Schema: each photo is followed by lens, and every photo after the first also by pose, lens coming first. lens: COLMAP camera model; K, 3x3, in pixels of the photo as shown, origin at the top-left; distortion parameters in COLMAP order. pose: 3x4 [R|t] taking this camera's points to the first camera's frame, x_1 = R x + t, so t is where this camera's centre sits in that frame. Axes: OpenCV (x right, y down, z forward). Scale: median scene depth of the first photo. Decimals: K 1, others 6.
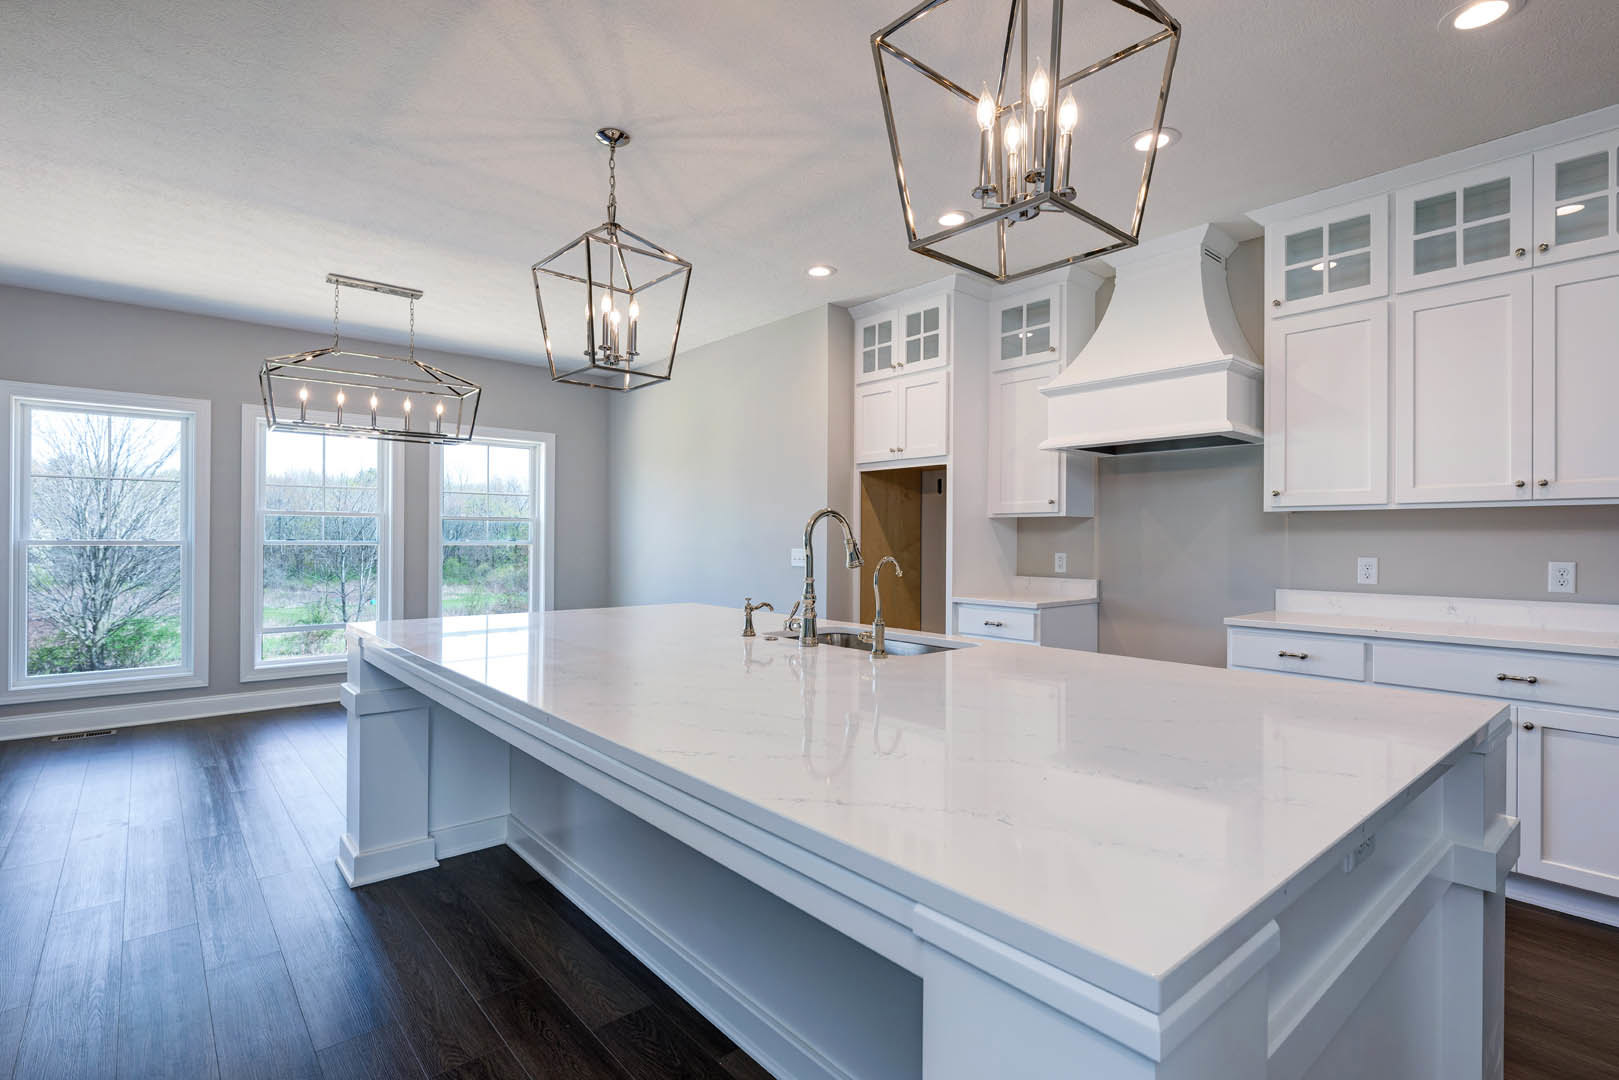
lens RADIAL K [[766.1, 0, 803.6], [0, 766.1, 535.5], [0, 0, 1]] dist [-0.002606, 0.000517]
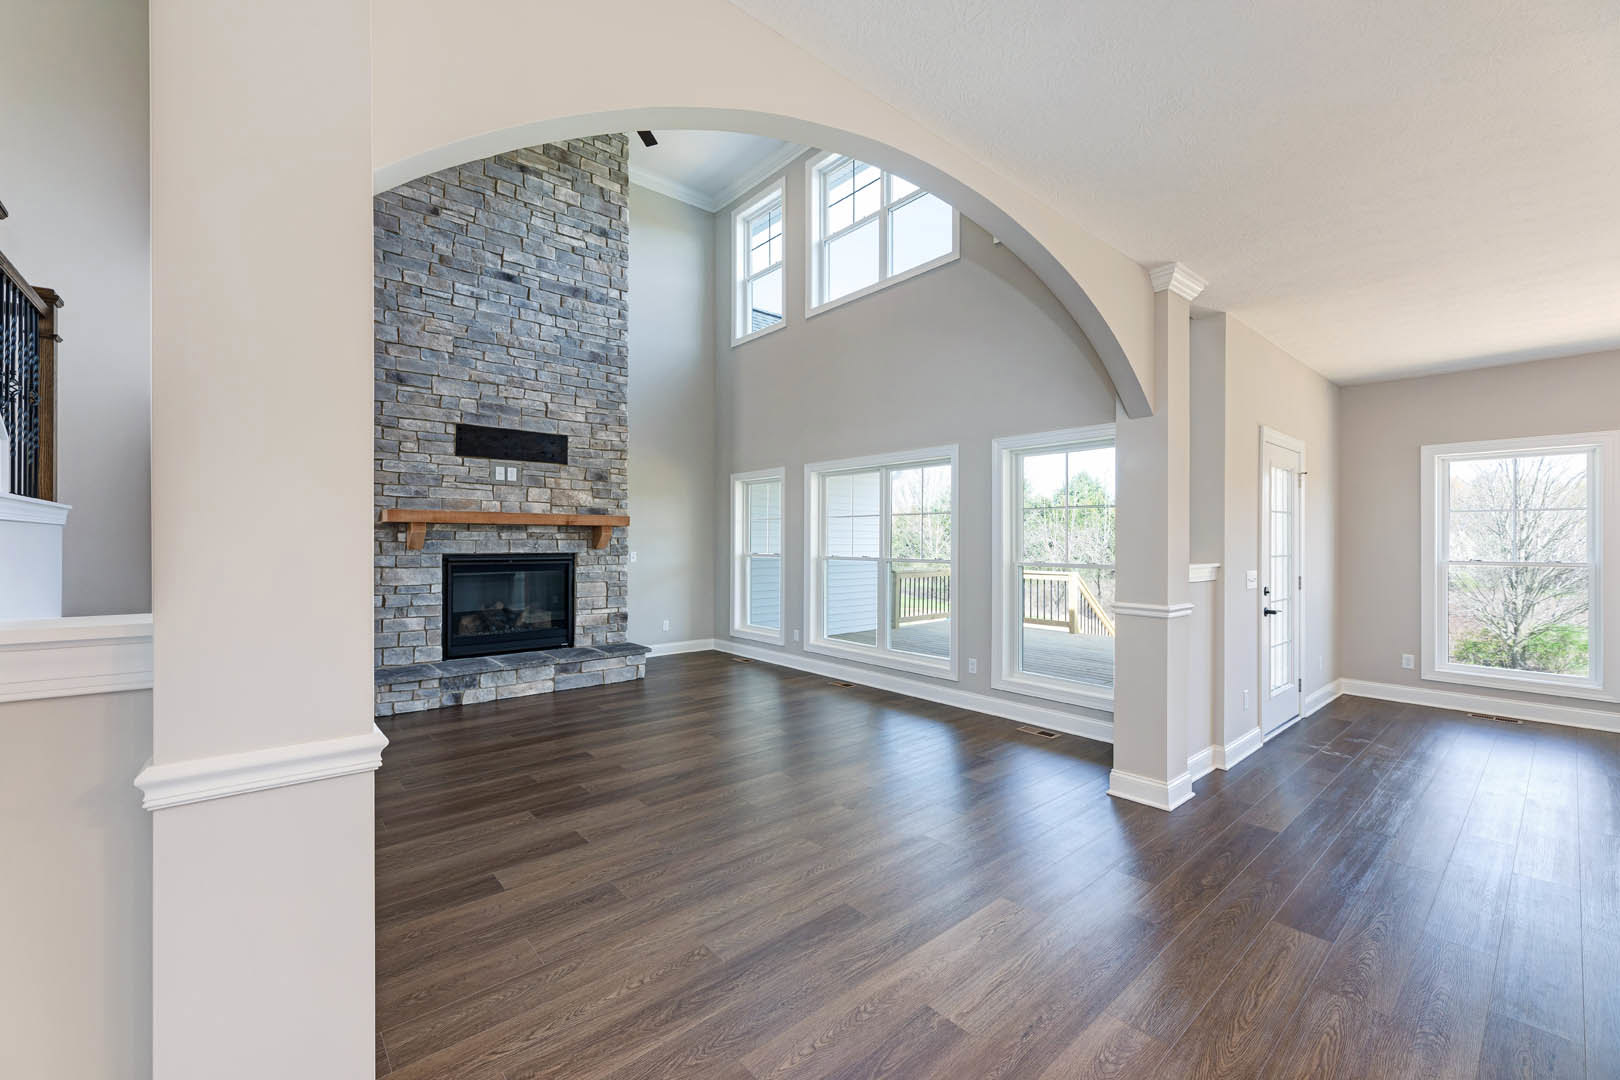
lens RADIAL K [[652.5, 0, 807.4], [0, 652.5, 537.9], [0, 0, 1]] dist [0.002085, 0.000055]
pose [[-0.003182, -0.009800, -0.999947, 0.148341], [0.001588, 0.999951, -0.009805, -0.027080], [0.999994, -0.001619, -0.003166, -0.130194]]
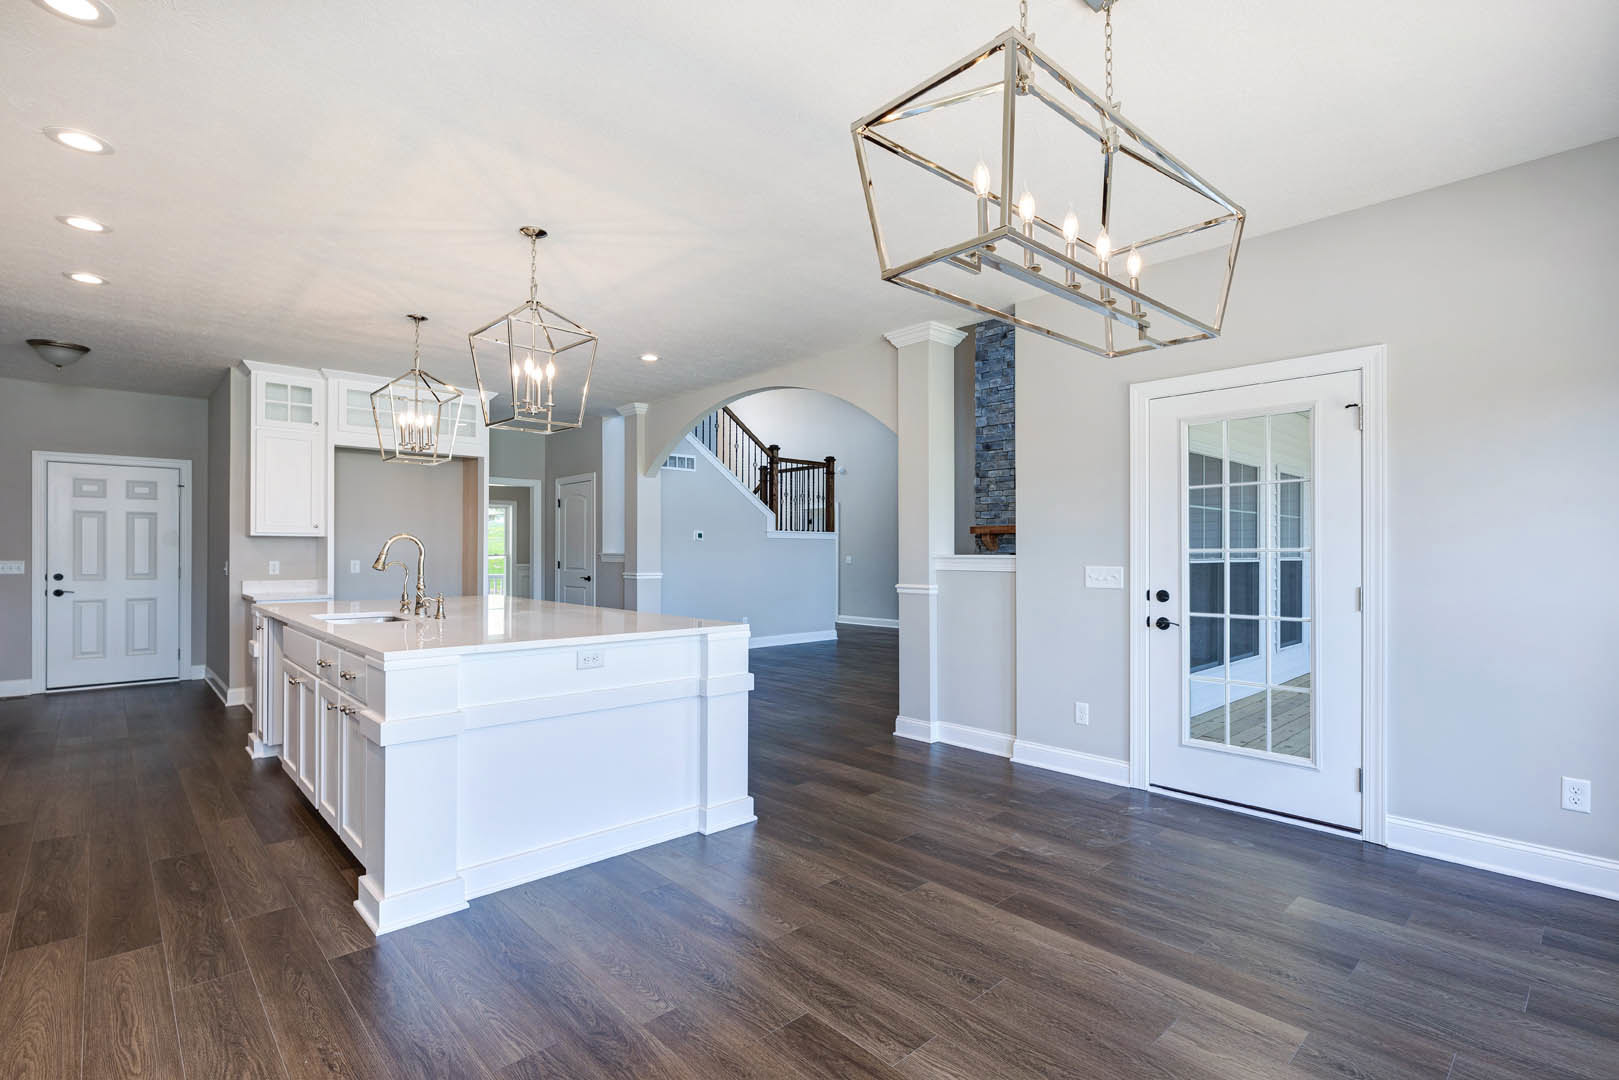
lens RADIAL K [[766.1, 0, 801.3], [0, 766.1, 545.8], [0, 0, 1]] dist [-0.002606, 0.000517]
pose [[-0.999384, -0.006865, -0.034411, -0.434394], [-0.006433, 0.999900, -0.012627, 0.002340], [0.034494, -0.012397, -0.999328, 1.521425]]
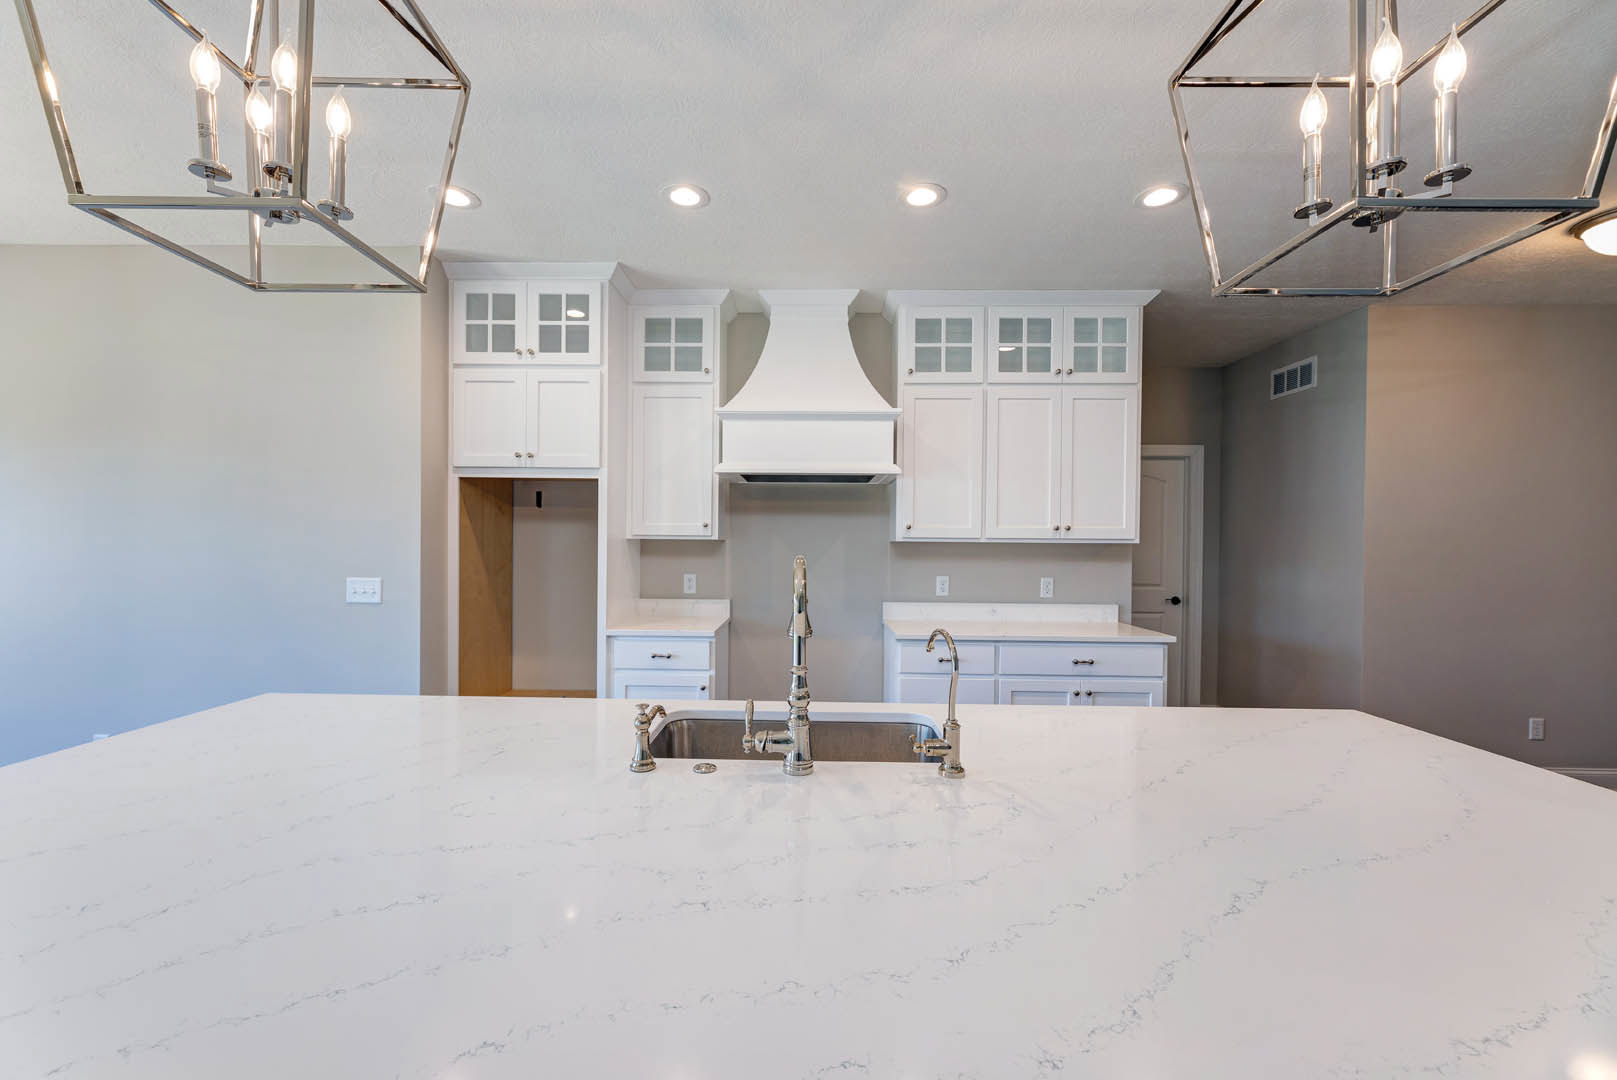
lens RADIAL K [[651.3, 0, 796.5], [0, 651.3, 545.3], [0, 0, 1]] dist [0.002085, 0.000055]
pose [[0.665818, -0.003974, 0.746104, -0.227483], [-0.009675, 0.999856, 0.013959, -0.030757], [-0.746051, -0.016512, 0.665684, 0.350760]]
